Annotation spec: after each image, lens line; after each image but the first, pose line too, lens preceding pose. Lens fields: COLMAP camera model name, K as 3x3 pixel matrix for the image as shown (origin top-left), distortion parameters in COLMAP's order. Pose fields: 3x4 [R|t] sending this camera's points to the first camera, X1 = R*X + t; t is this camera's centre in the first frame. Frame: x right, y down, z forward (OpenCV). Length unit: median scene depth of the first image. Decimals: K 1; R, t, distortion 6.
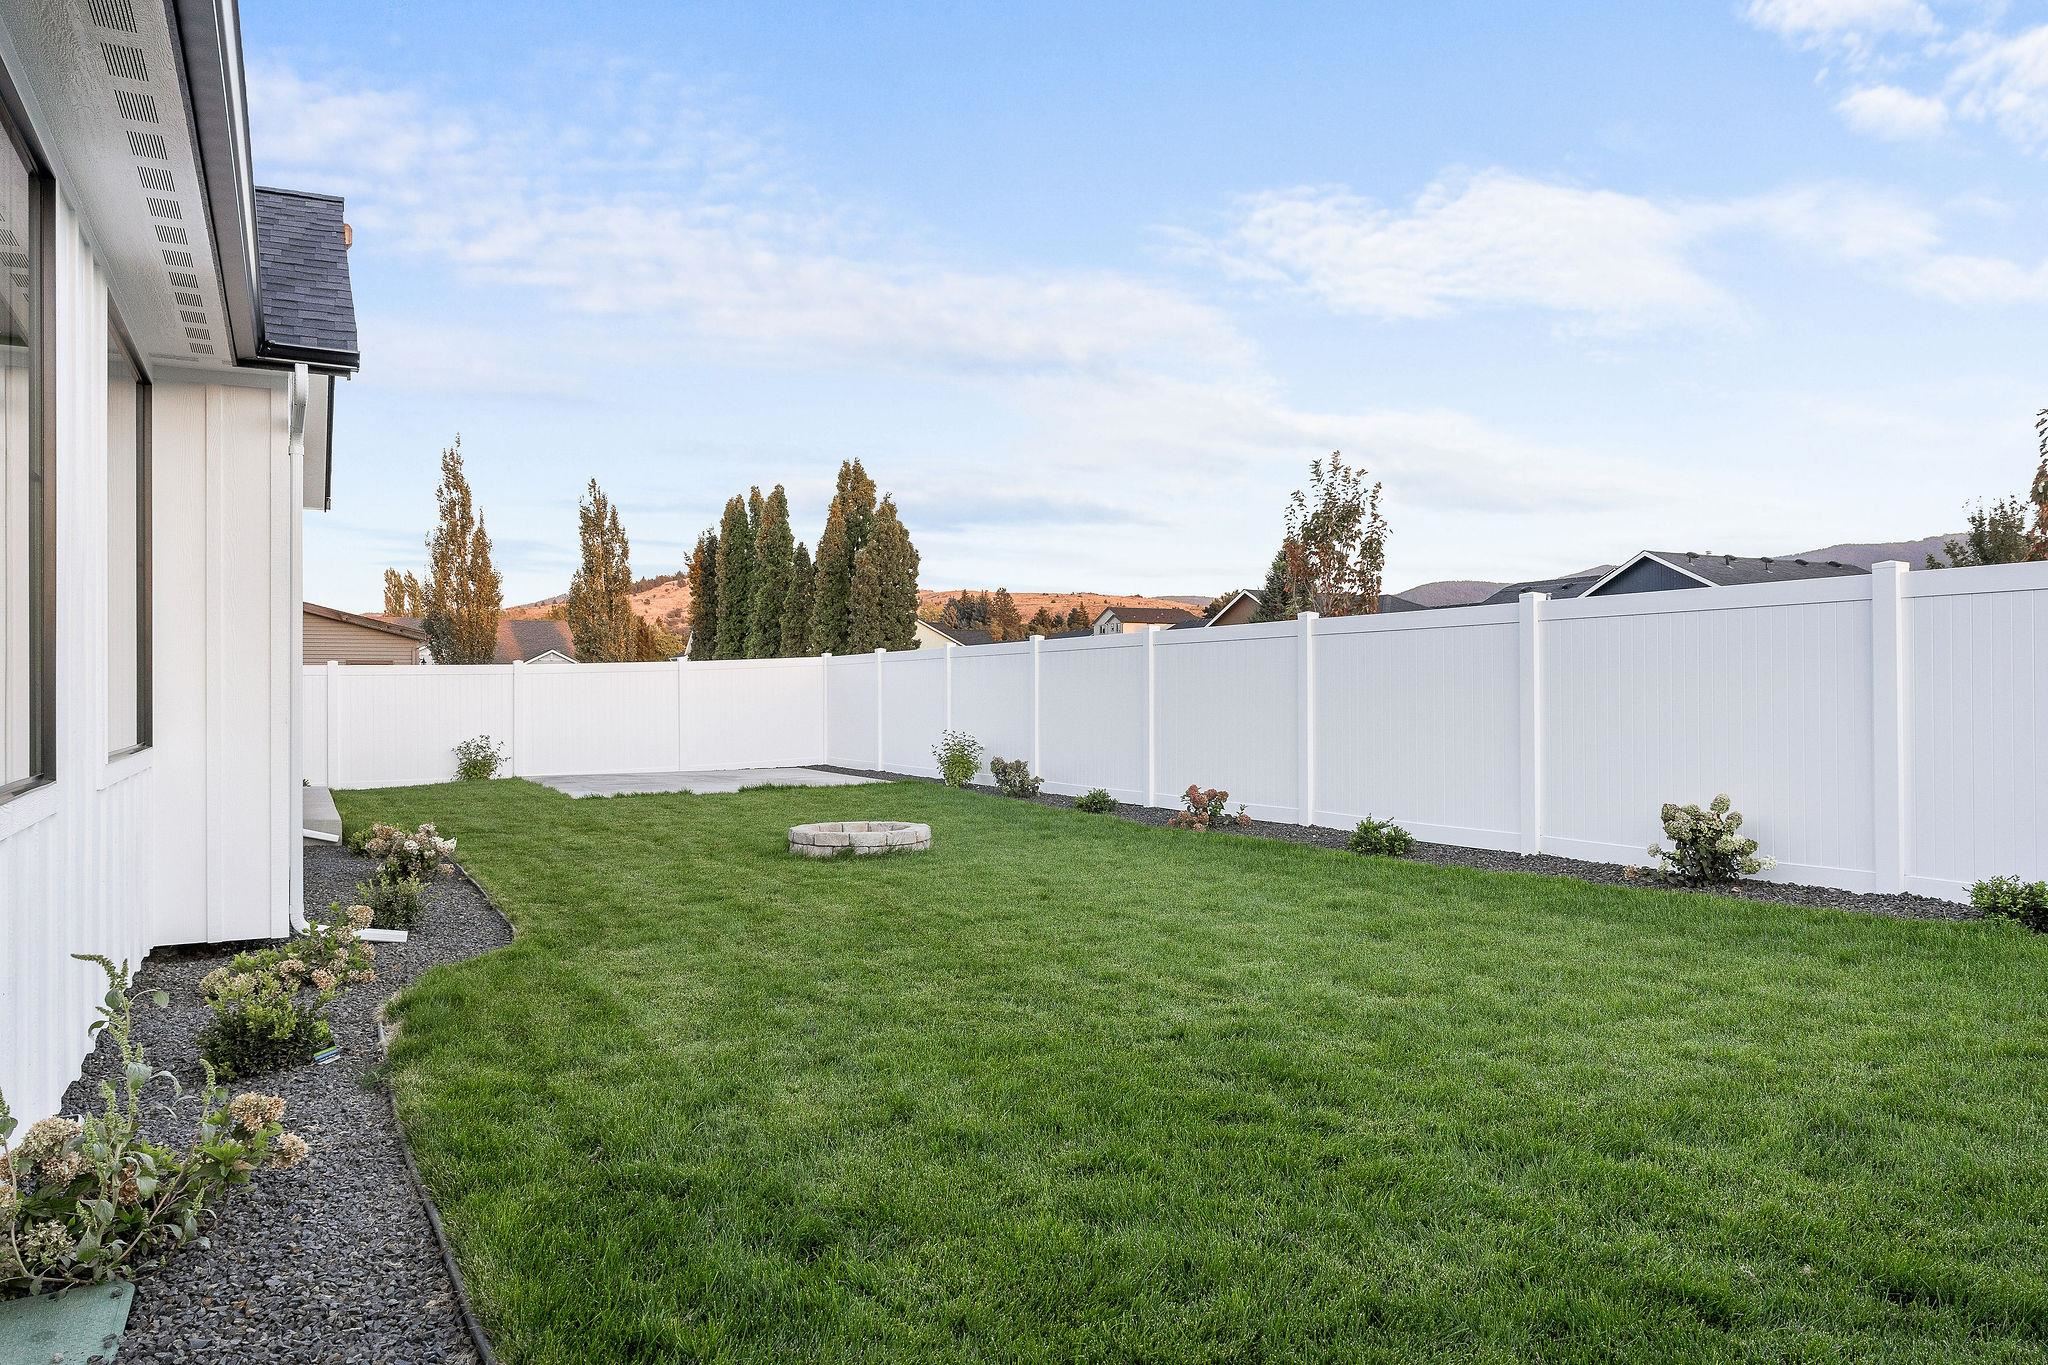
lens RADIAL K [[1366.5, 0, 1024.0], [0, 1366.5, 682.5], [0, 0, 1]] dist [0.001136, 0.000522]
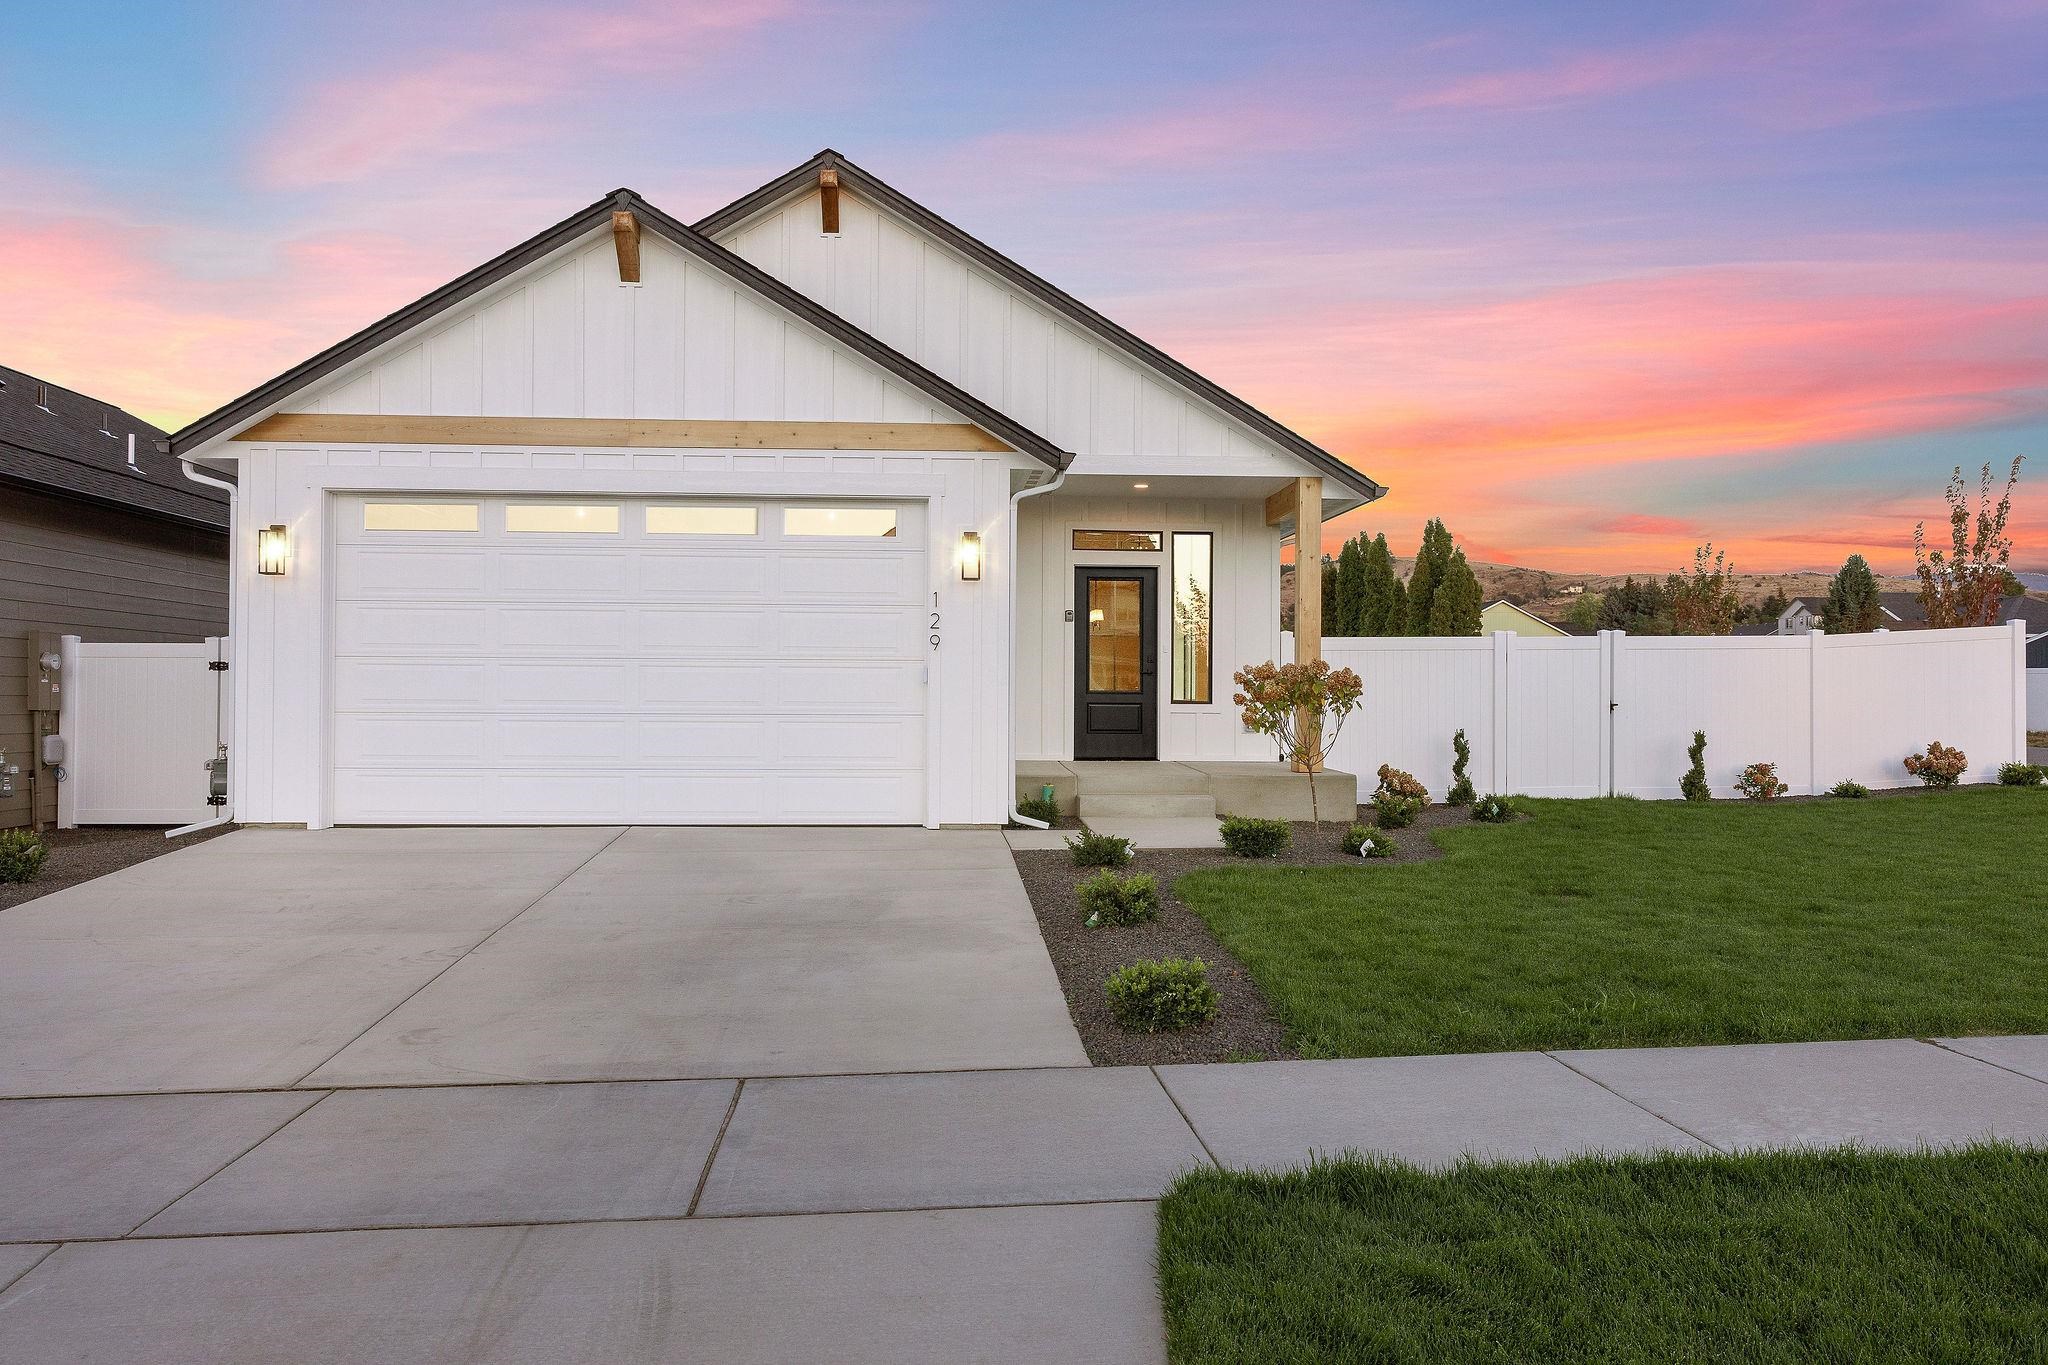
lens RADIAL K [[1543.9, 0, 1024.0], [0, 1543.9, 682.5], [0, 0, 1]] dist [-0.009364, 0.000229]
pose [[0.909080, 0.003073, -0.416611, 0.060439], [-0.003035, 0.999995, 0.000753, 0.000329], [0.416612, 0.000580, 0.909084, -0.252391]]
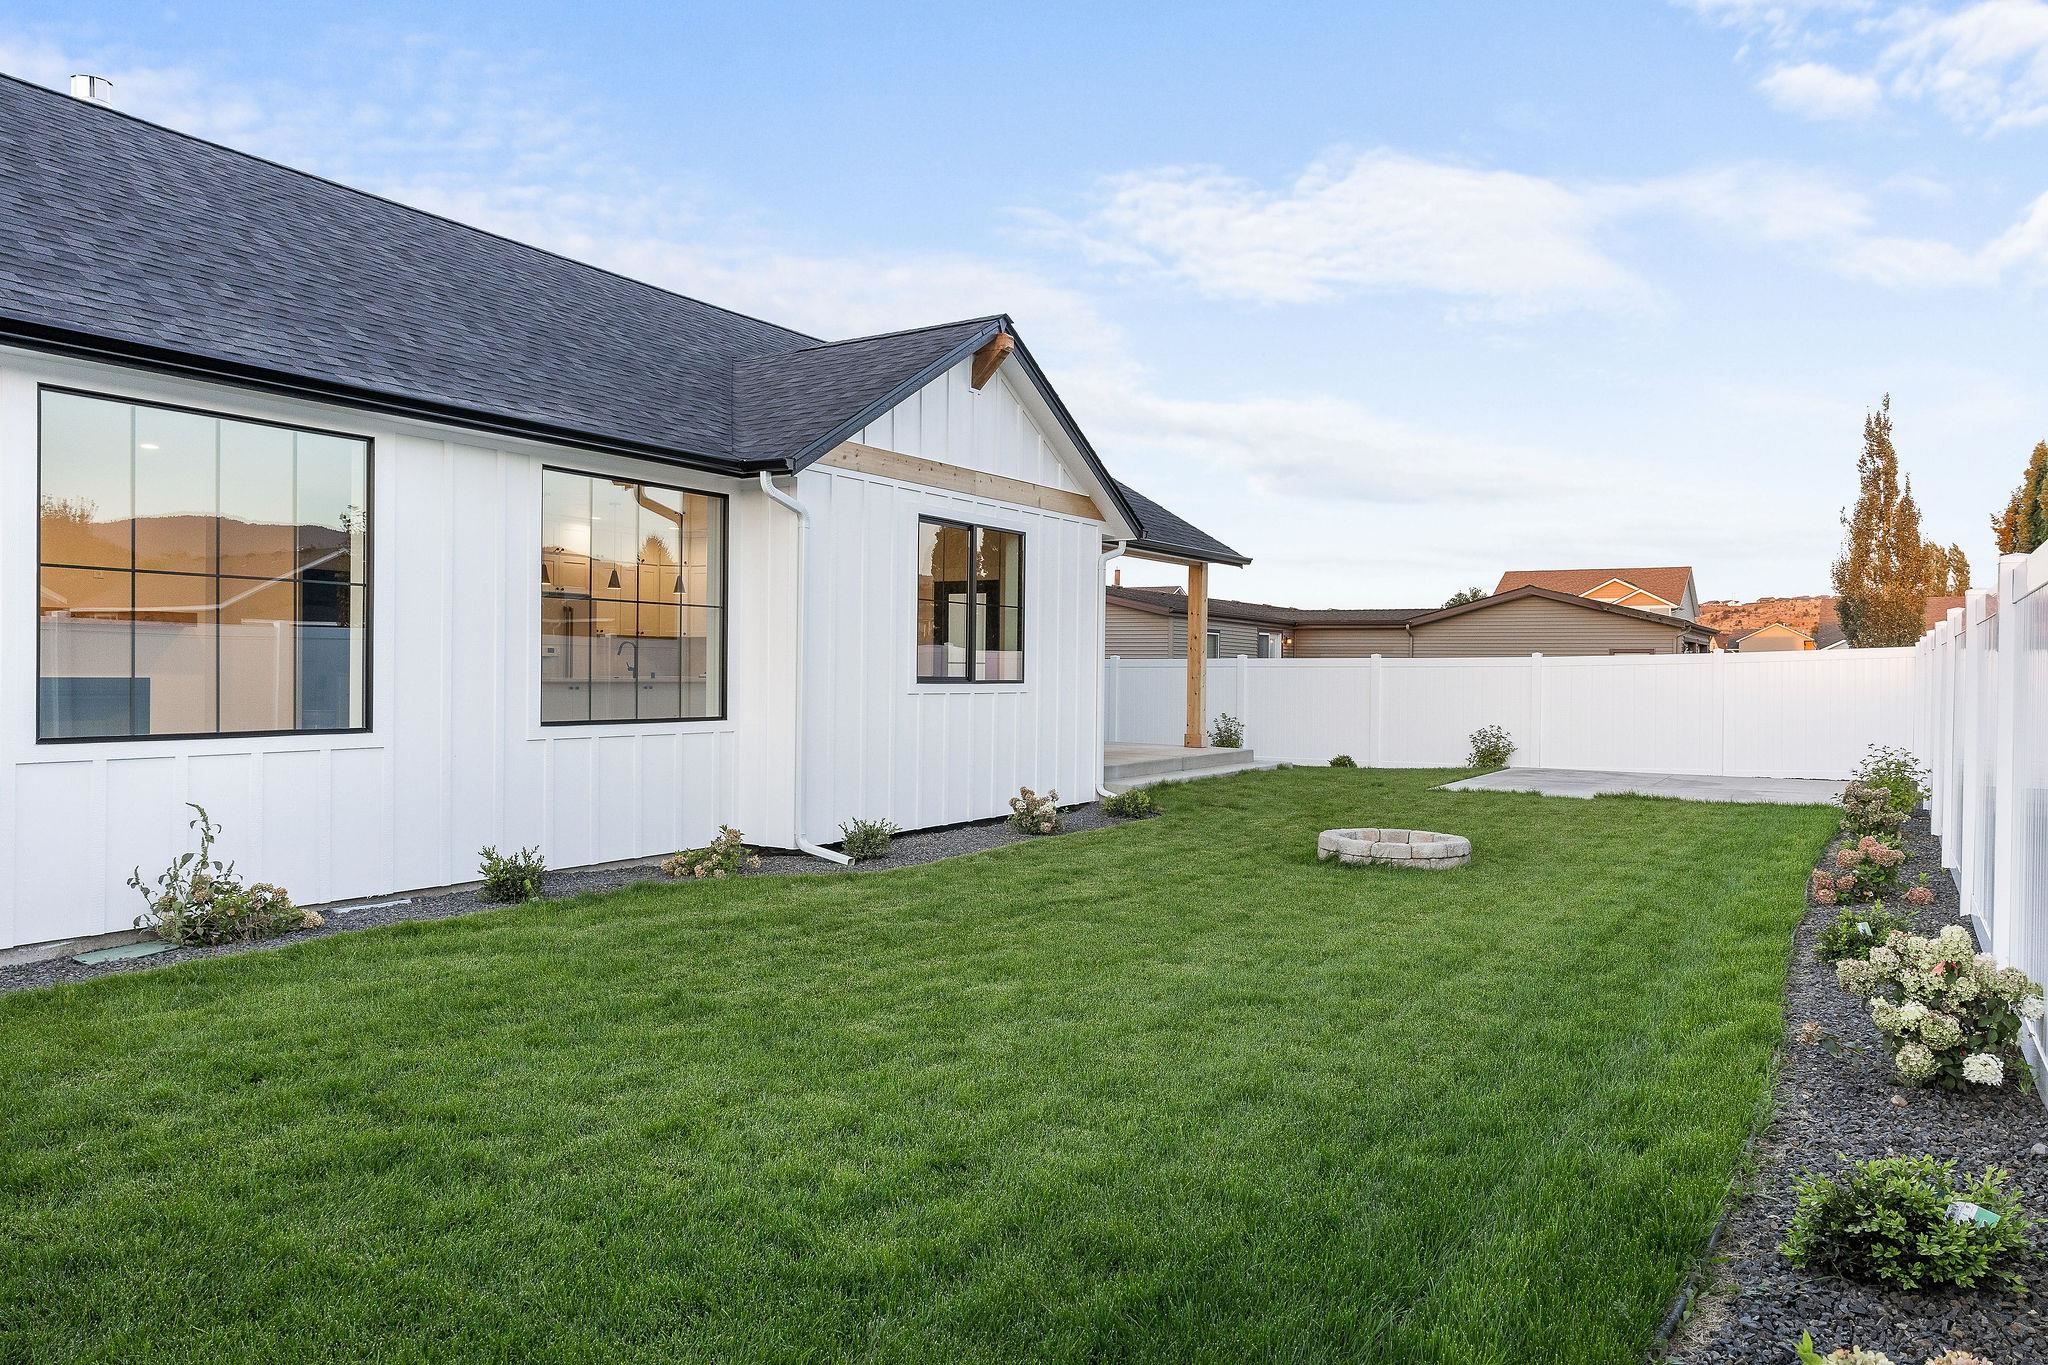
lens RADIAL K [[1366.5, 0, 1024.0], [0, 1366.5, 682.5], [0, 0, 1]] dist [0.001136, 0.000522]
pose [[0.497049, 0.018915, -0.867516, 0.095700], [-0.007452, 0.999819, 0.017530, -0.002711], [0.867690, -0.002249, 0.497100, 0.050357]]
